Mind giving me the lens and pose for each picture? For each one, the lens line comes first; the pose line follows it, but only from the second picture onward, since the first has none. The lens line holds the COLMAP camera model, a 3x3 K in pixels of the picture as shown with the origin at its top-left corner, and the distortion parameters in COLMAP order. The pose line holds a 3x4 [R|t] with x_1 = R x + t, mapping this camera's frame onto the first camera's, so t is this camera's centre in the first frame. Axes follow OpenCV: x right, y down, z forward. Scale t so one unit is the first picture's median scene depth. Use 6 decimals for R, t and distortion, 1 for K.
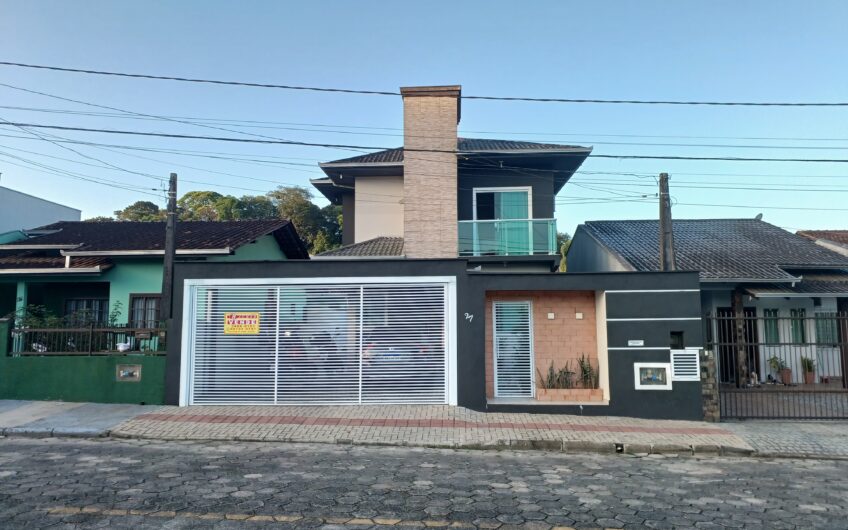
lens RADIAL K [[569.7, 0, 416.4], [0, 569.7, 265.9], [0, 0, 1]] dist [0.048631, -0.063682]
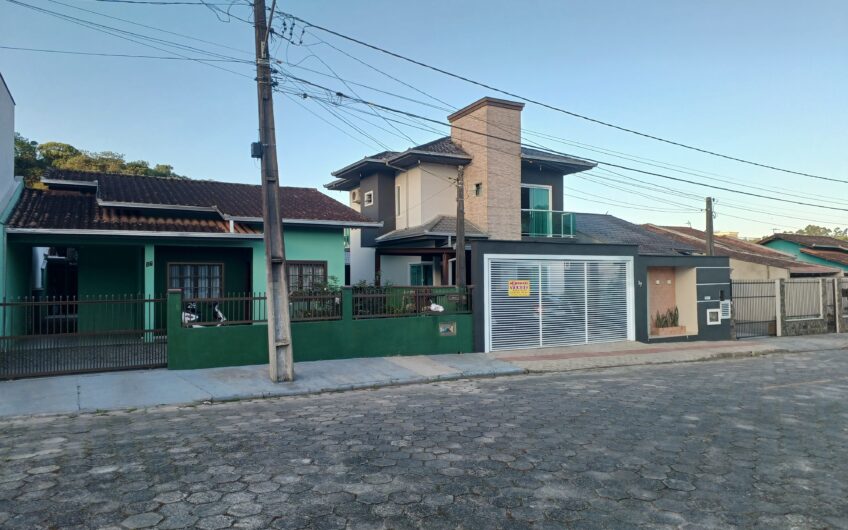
lens RADIAL K [[569.7, 0, 416.4], [0, 569.7, 265.9], [0, 0, 1]] dist [0.048631, -0.063682]
pose [[0.849915, 0.011918, 0.526785, -1.199612], [-0.046847, 0.997494, 0.053016, -0.009829], [-0.524833, -0.069737, 0.848344, 0.011718]]
